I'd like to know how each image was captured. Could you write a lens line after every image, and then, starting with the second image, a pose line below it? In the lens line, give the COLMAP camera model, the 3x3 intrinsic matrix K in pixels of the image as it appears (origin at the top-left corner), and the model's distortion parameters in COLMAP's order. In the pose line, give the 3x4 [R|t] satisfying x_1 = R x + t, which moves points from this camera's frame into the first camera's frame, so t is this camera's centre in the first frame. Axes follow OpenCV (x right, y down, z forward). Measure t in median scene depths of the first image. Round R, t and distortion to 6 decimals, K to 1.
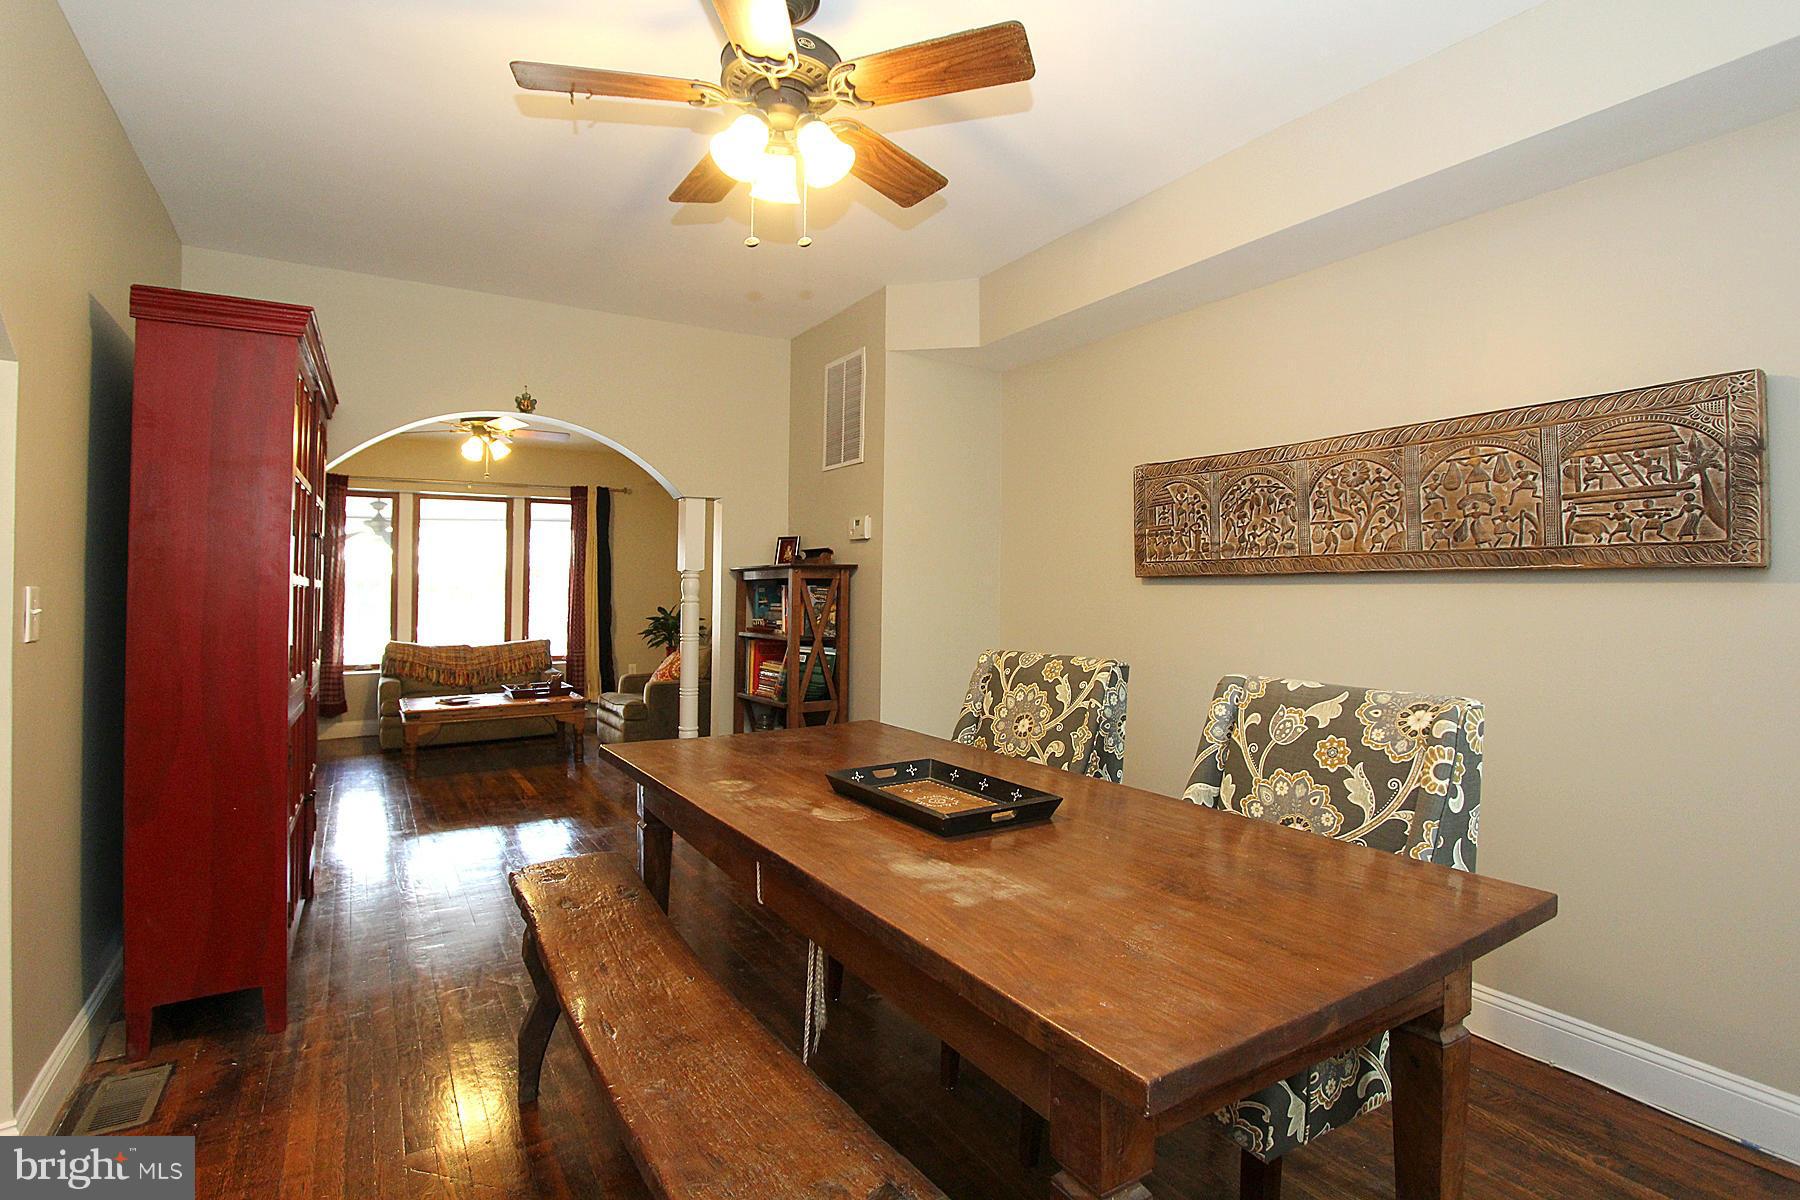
lens RADIAL K [[851.2, 0, 875.0], [0, 851.2, 555.7], [0, 0, 1]] dist [-0.021183, 0.000490]
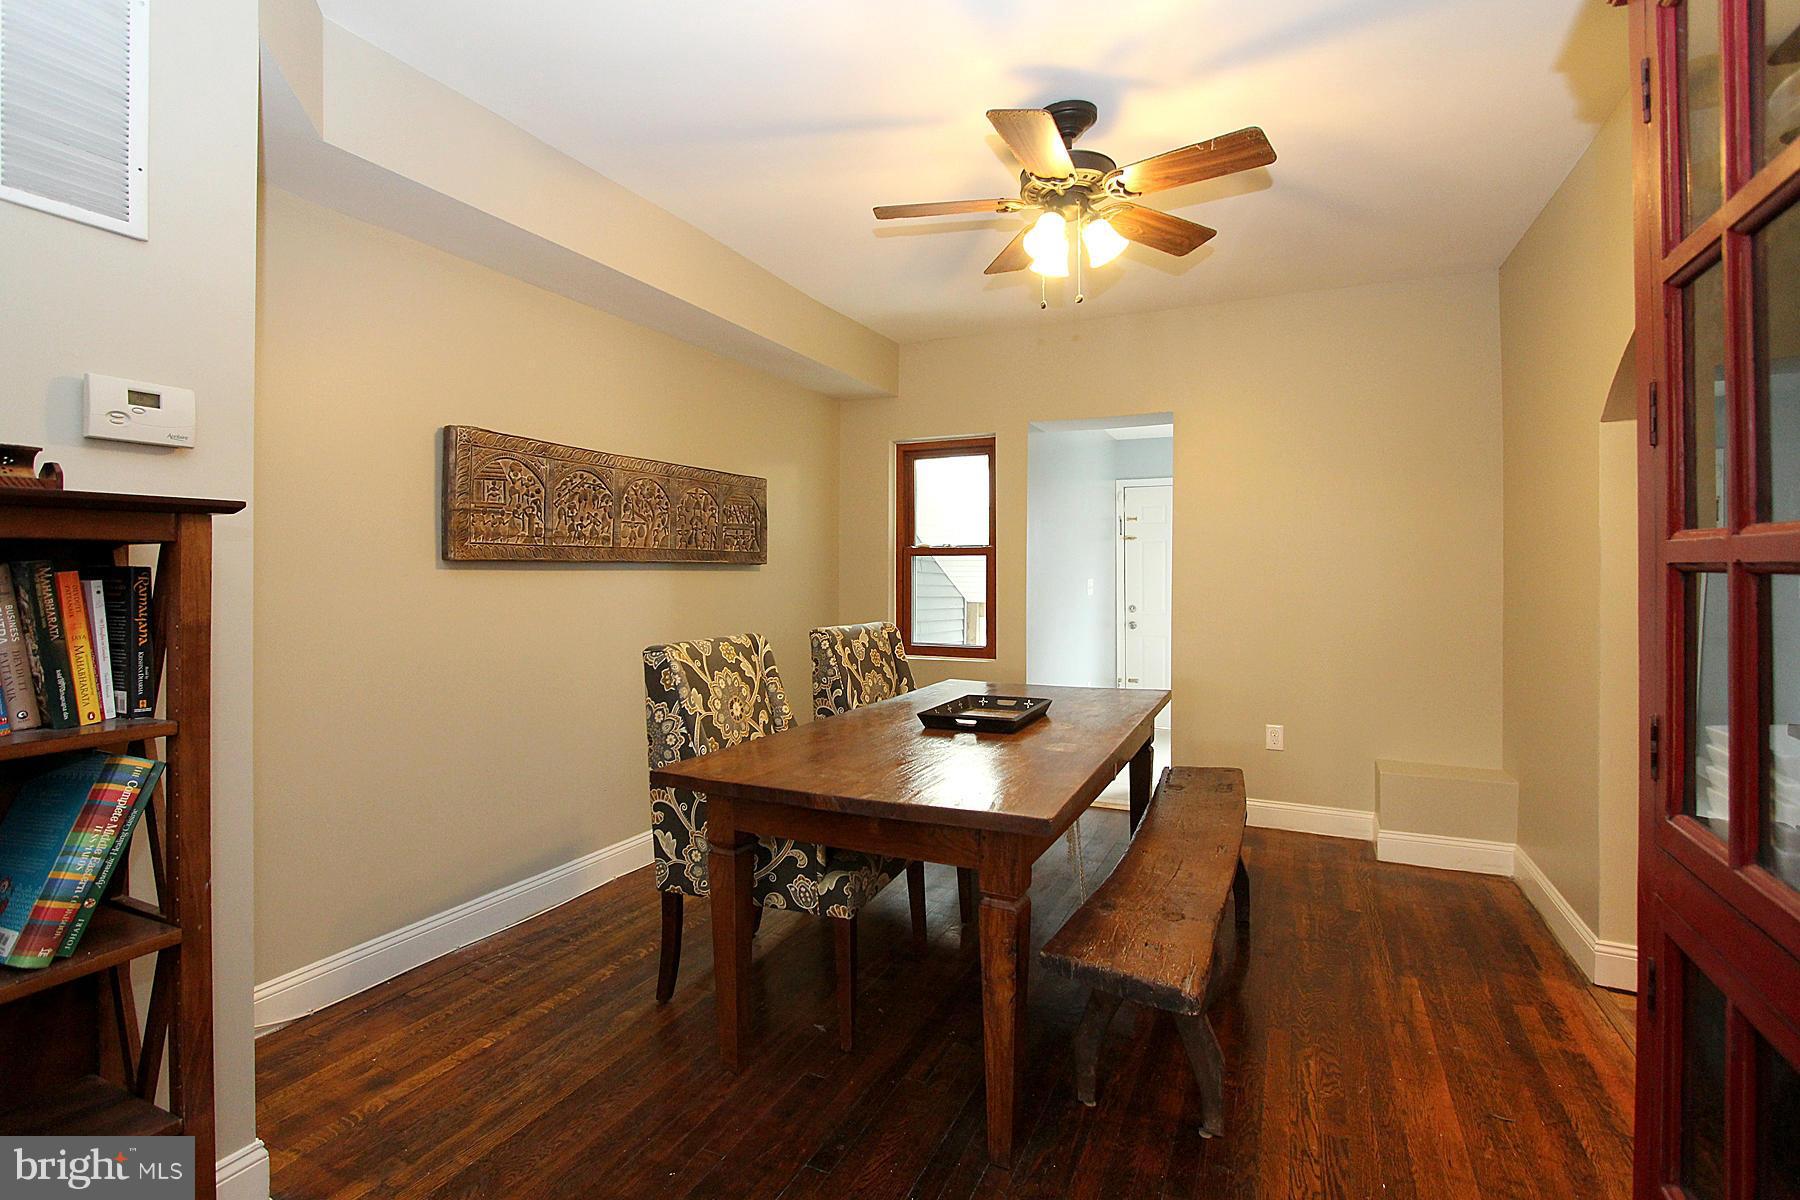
lens RADIAL K [[851.2, 0, 875.0], [0, 851.2, 555.7], [0, 0, 1]] dist [-0.021183, 0.000490]
pose [[-0.533542, 0.020220, 0.845532, -0.685661], [-0.029229, 0.998676, -0.042326, 0.049853], [-0.845268, -0.047297, -0.532245, 1.253209]]
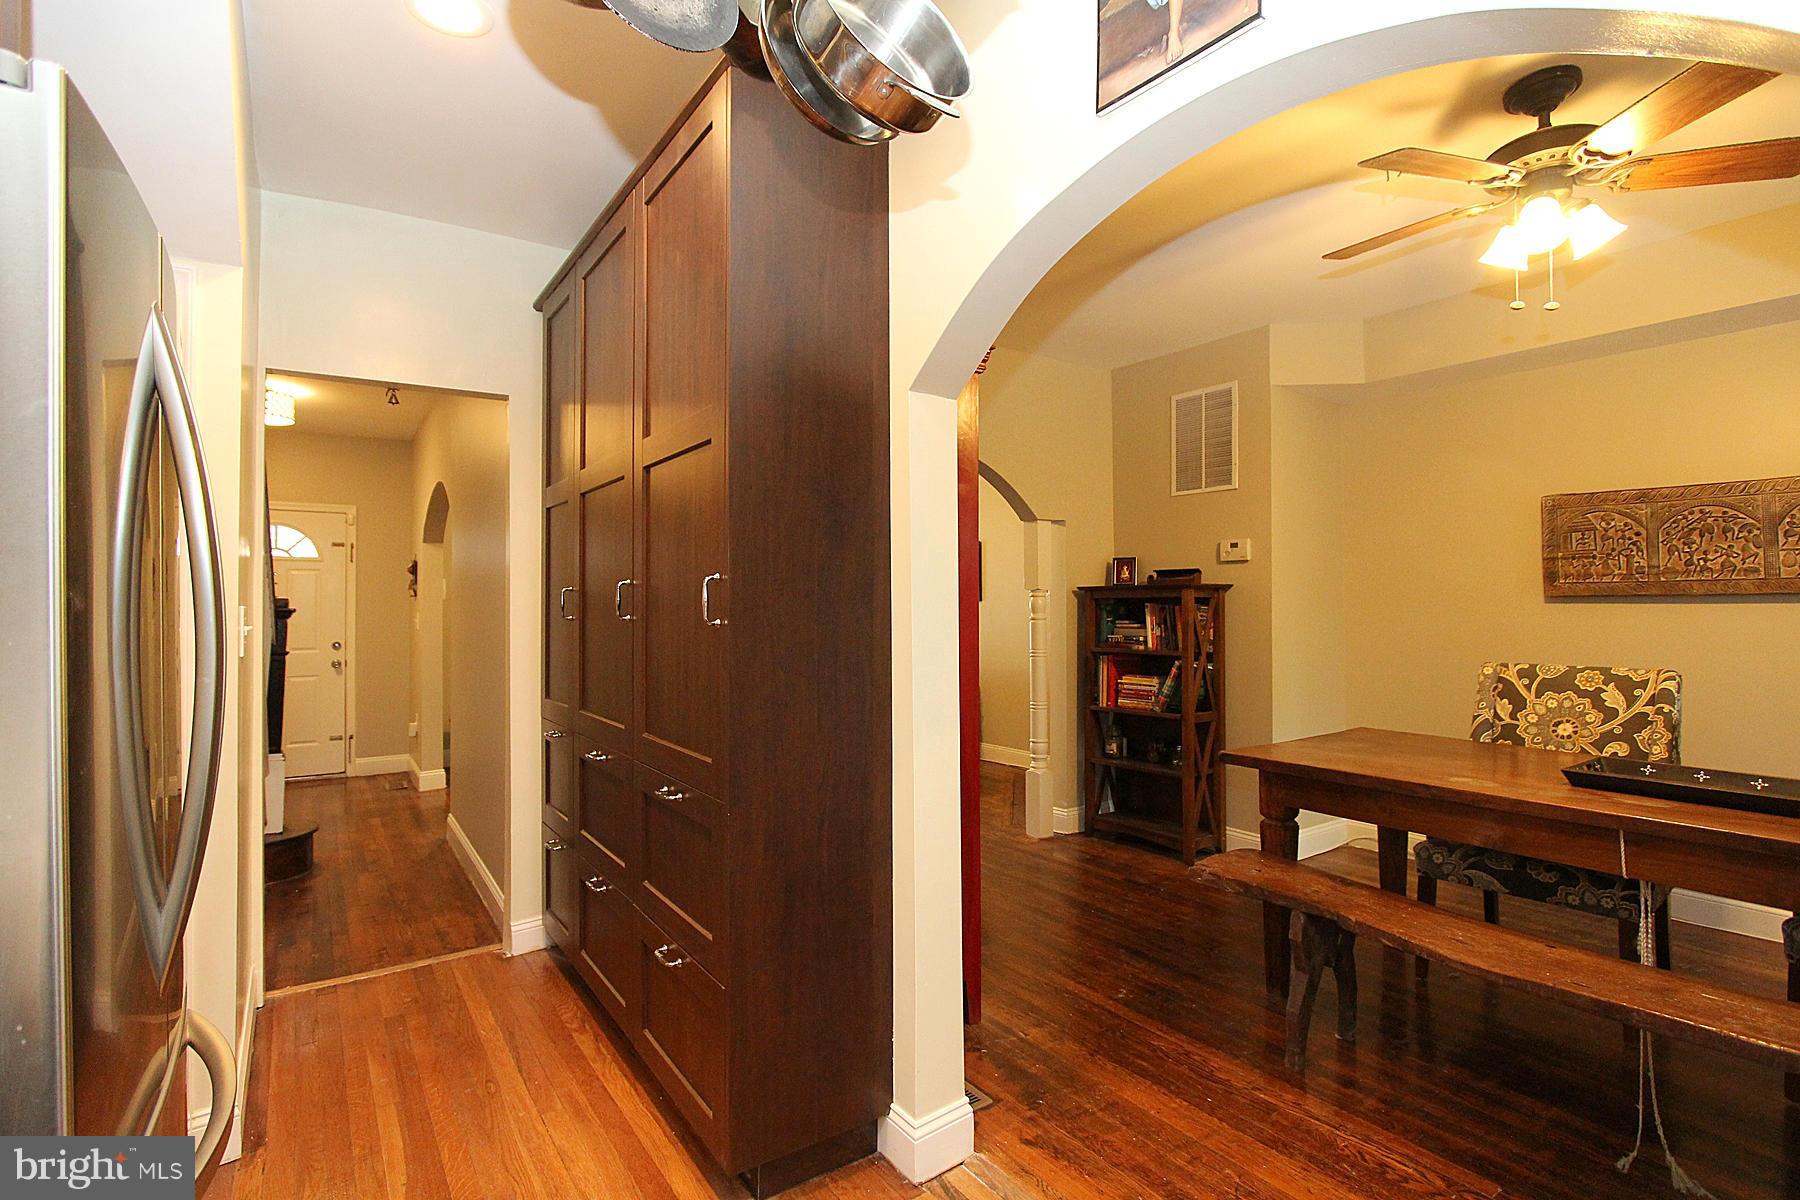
lens RADIAL K [[855.3, 0, 901.5], [0, 855.3, 565.9], [0, 0, 1]] dist [-0.015184, 0.004661]
pose [[0.998055, 0.002048, 0.062314, -0.686700], [-0.001594, 0.999972, -0.007334, -0.005805], [-0.062327, 0.007221, 0.998030, -0.059148]]
